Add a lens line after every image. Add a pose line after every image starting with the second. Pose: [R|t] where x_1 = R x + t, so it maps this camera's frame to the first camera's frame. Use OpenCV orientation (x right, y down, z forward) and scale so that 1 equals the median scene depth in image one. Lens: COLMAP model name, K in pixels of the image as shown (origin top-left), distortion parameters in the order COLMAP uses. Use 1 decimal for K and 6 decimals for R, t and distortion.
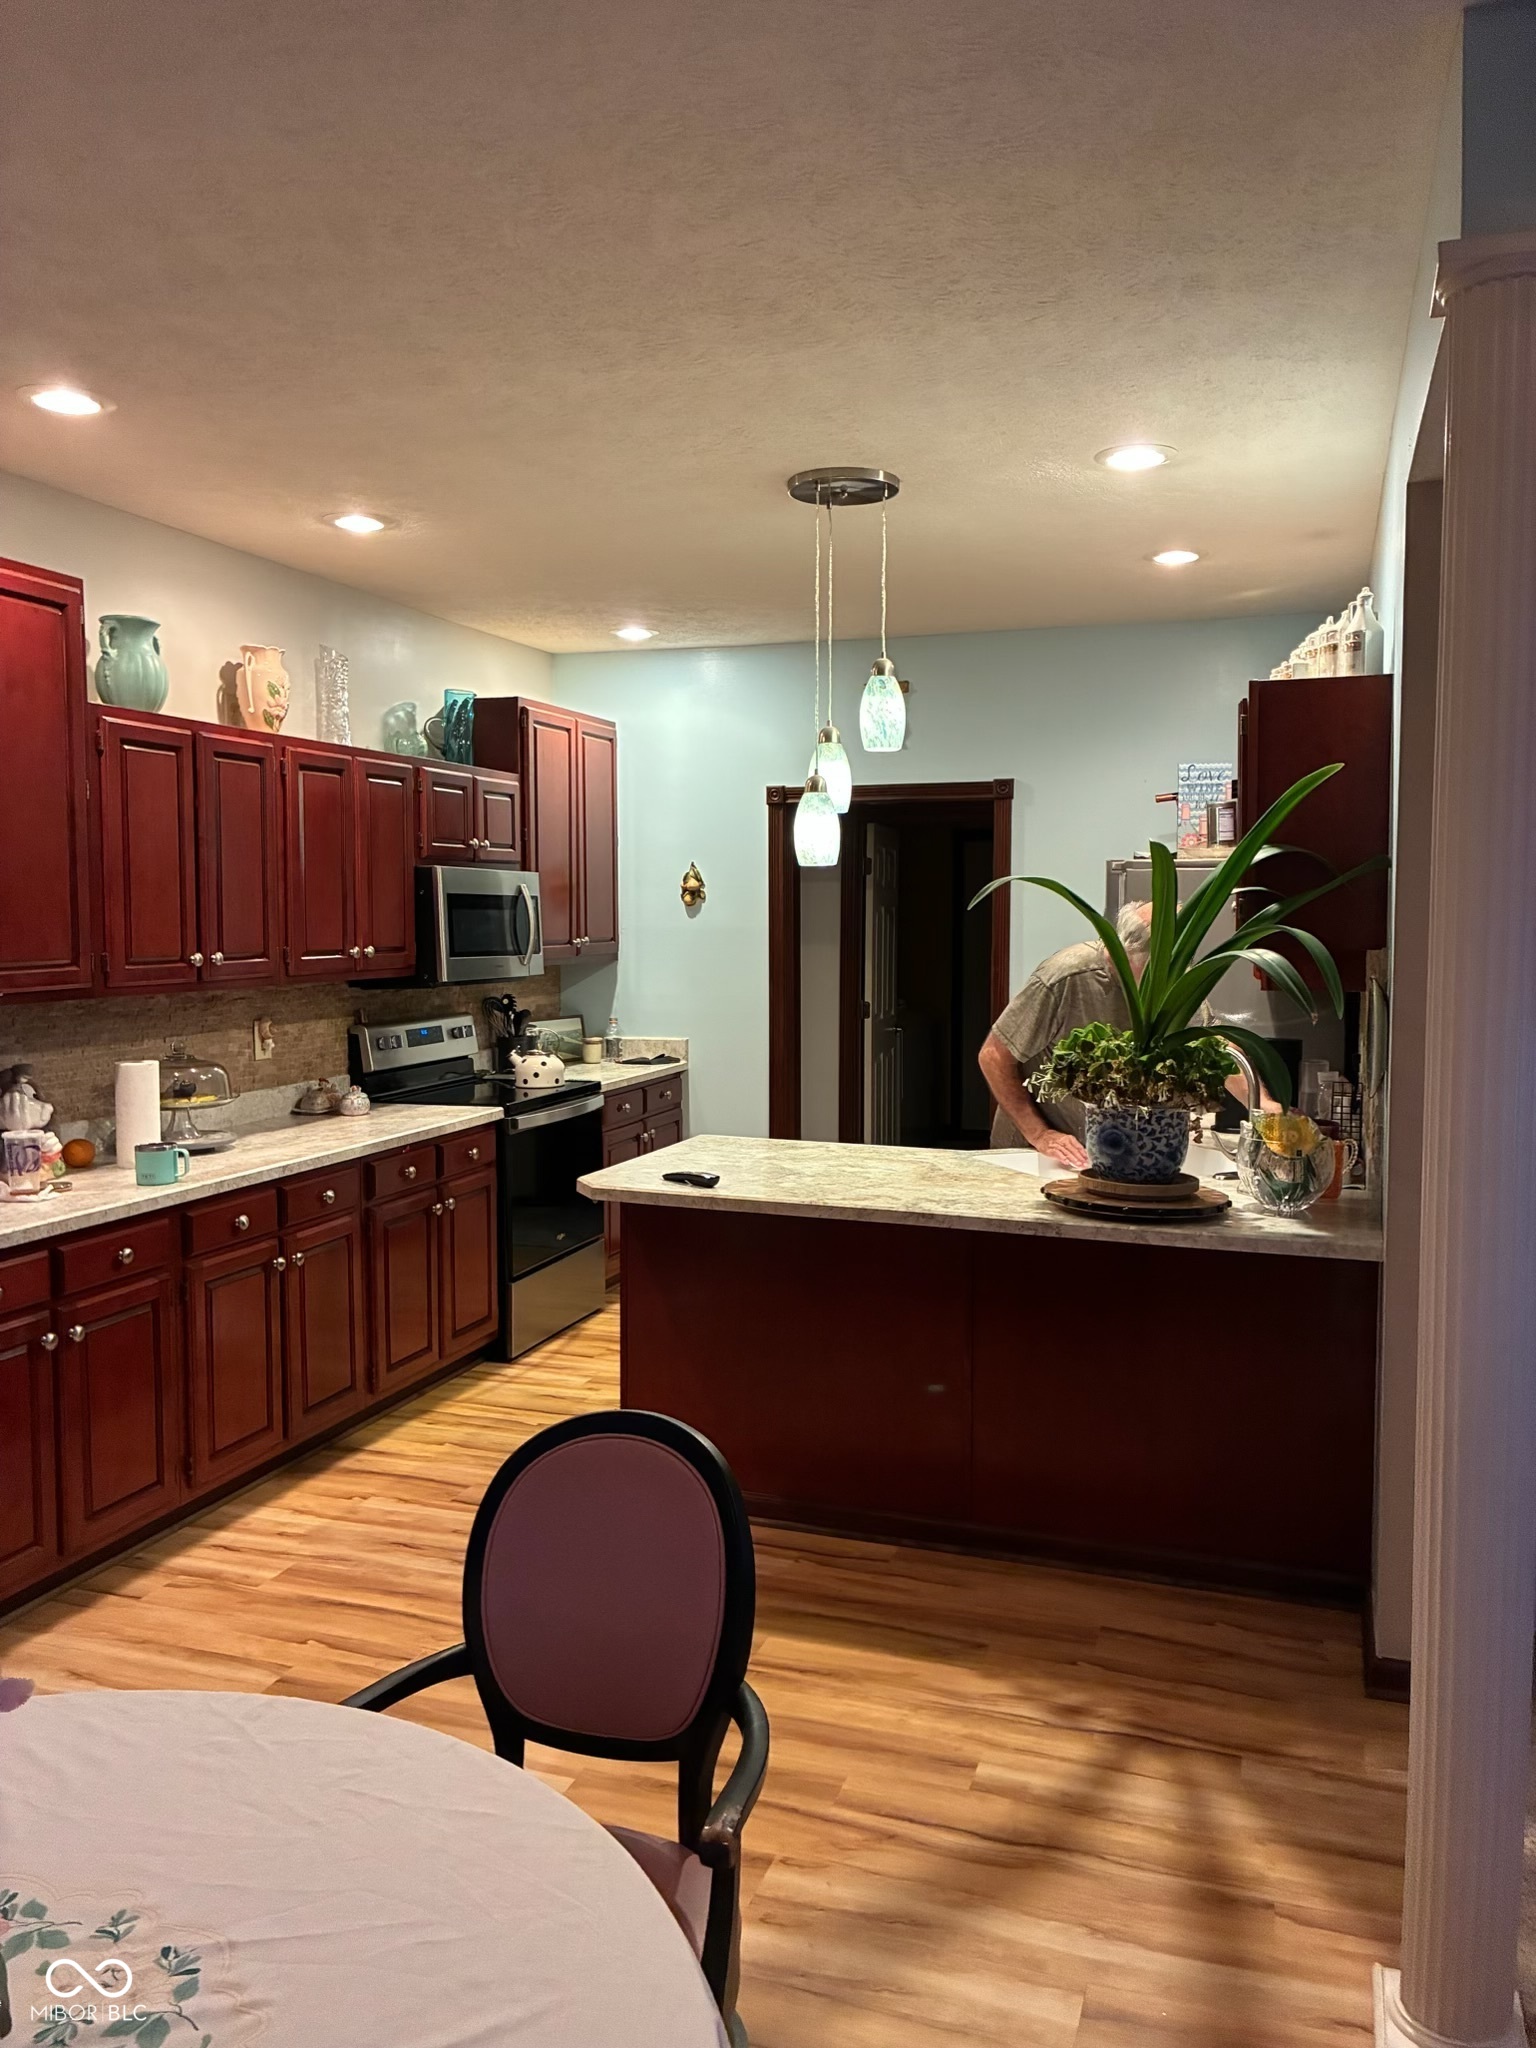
lens RADIAL K [[1562.9, 0, 766.3], [0, 1562.9, 1028.5], [0, 0, 1]] dist [0.016311, -0.022468]
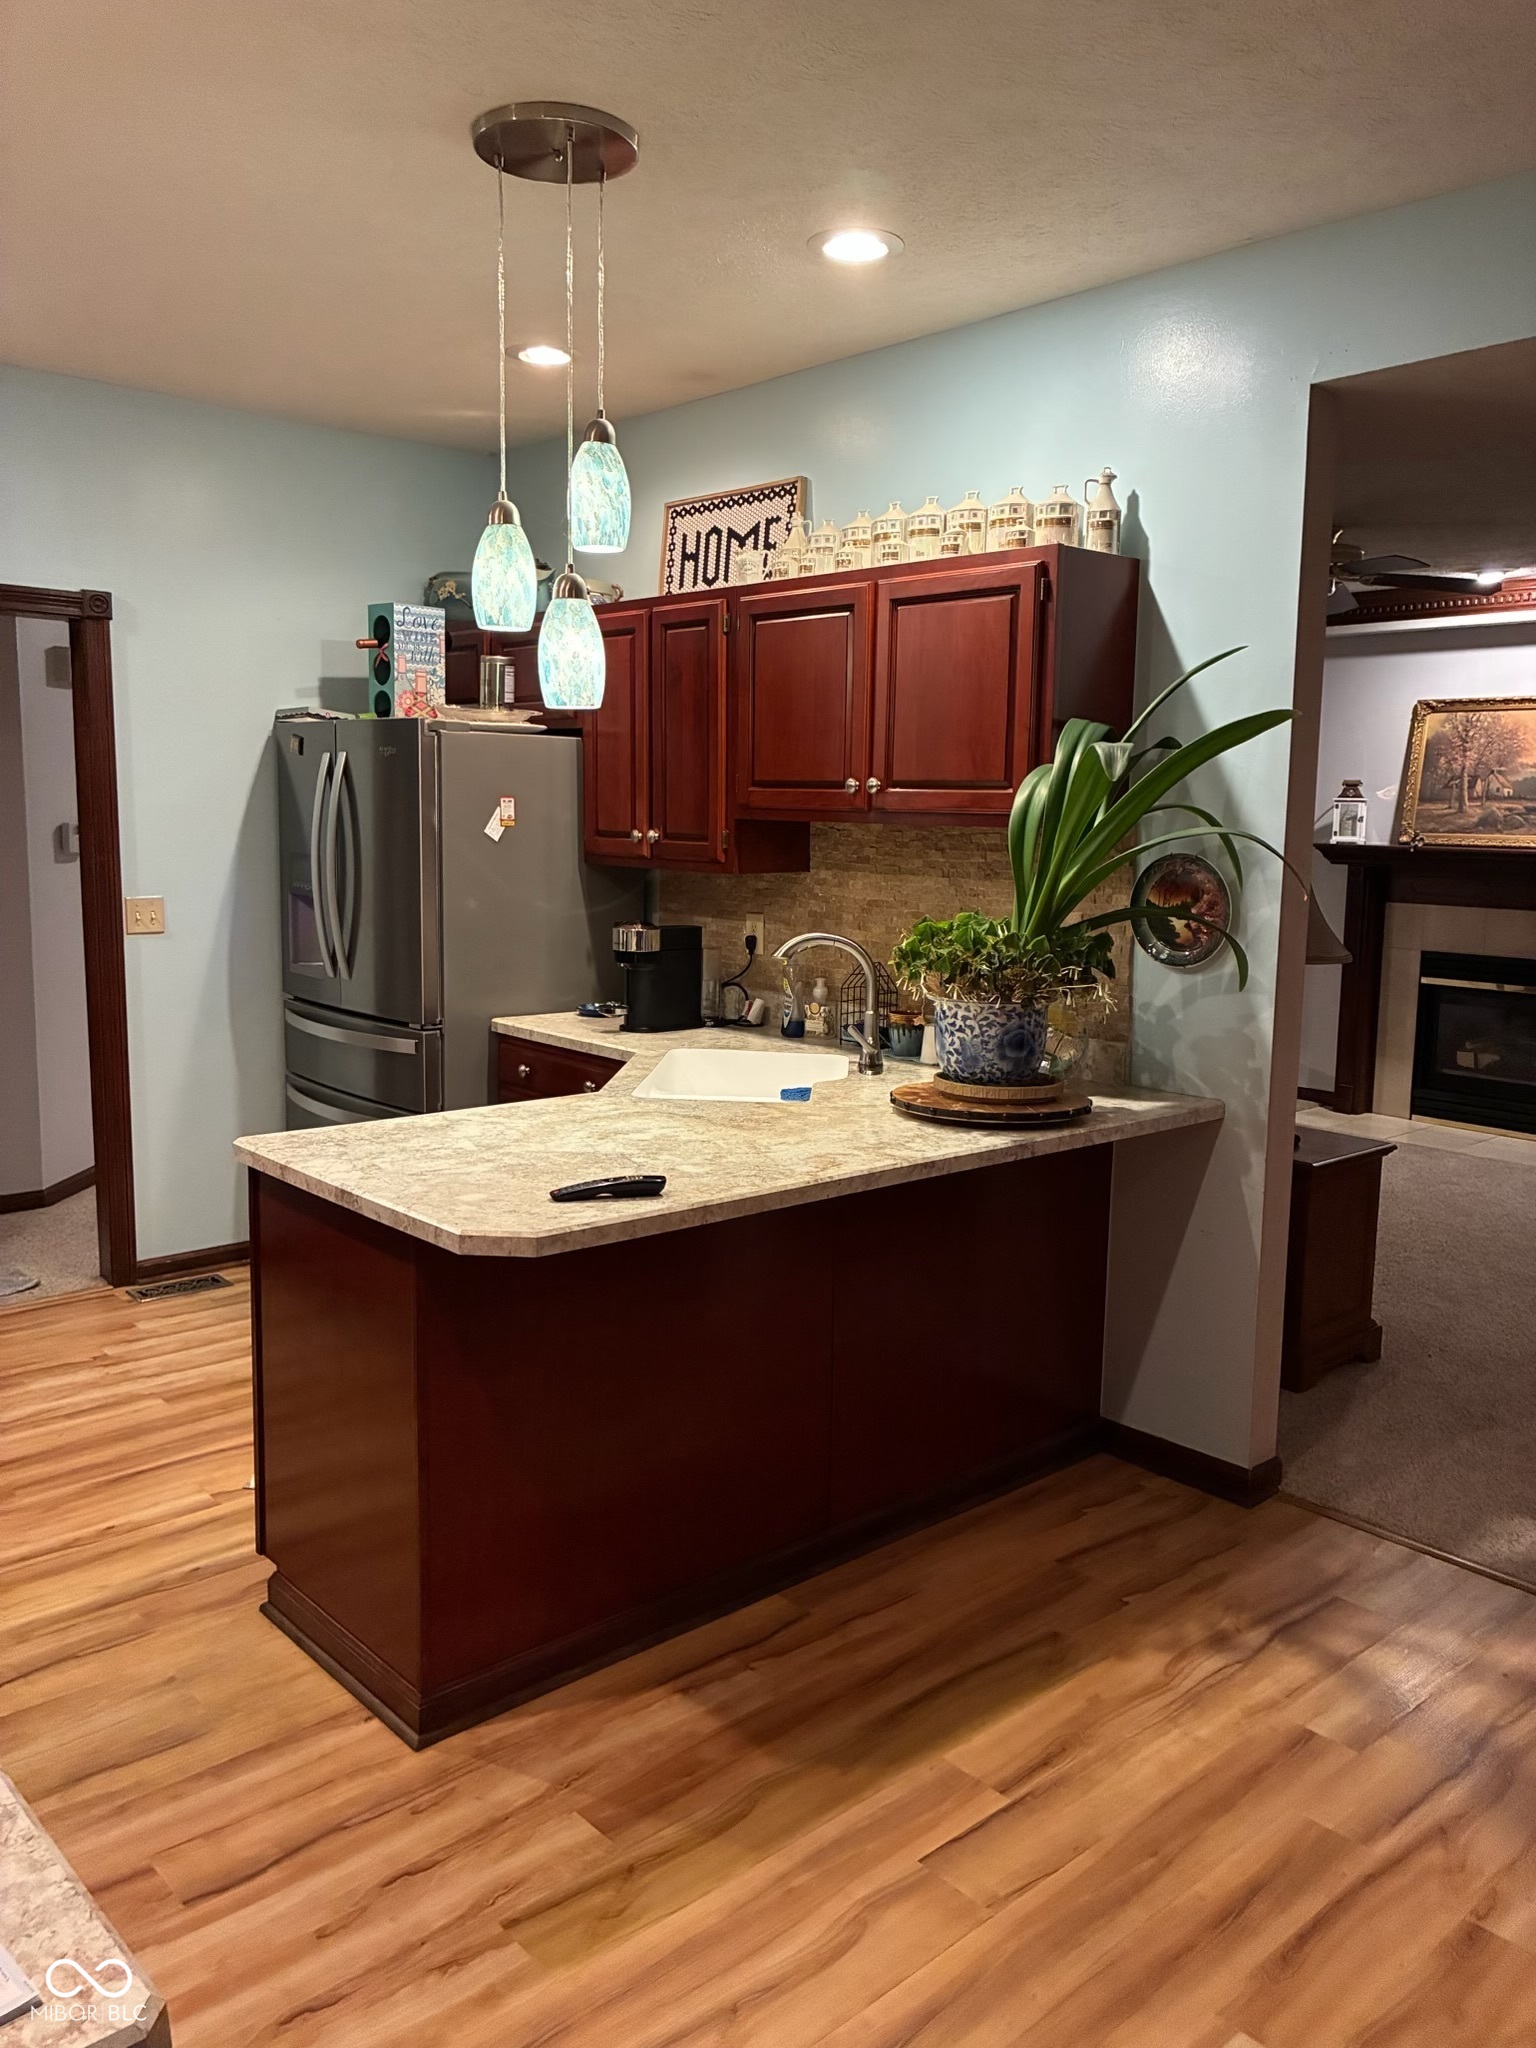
lens RADIAL K [[1562.9, 0, 767.3], [0, 1562.9, 1010.6], [0, 0, 1]] dist [0.016311, -0.022468]
pose [[0.479142, -0.108945, 0.870950, -0.681178], [0.050110, 0.994044, 0.096775, -0.044065], [-0.876306, -0.002725, 0.481748, 0.746364]]
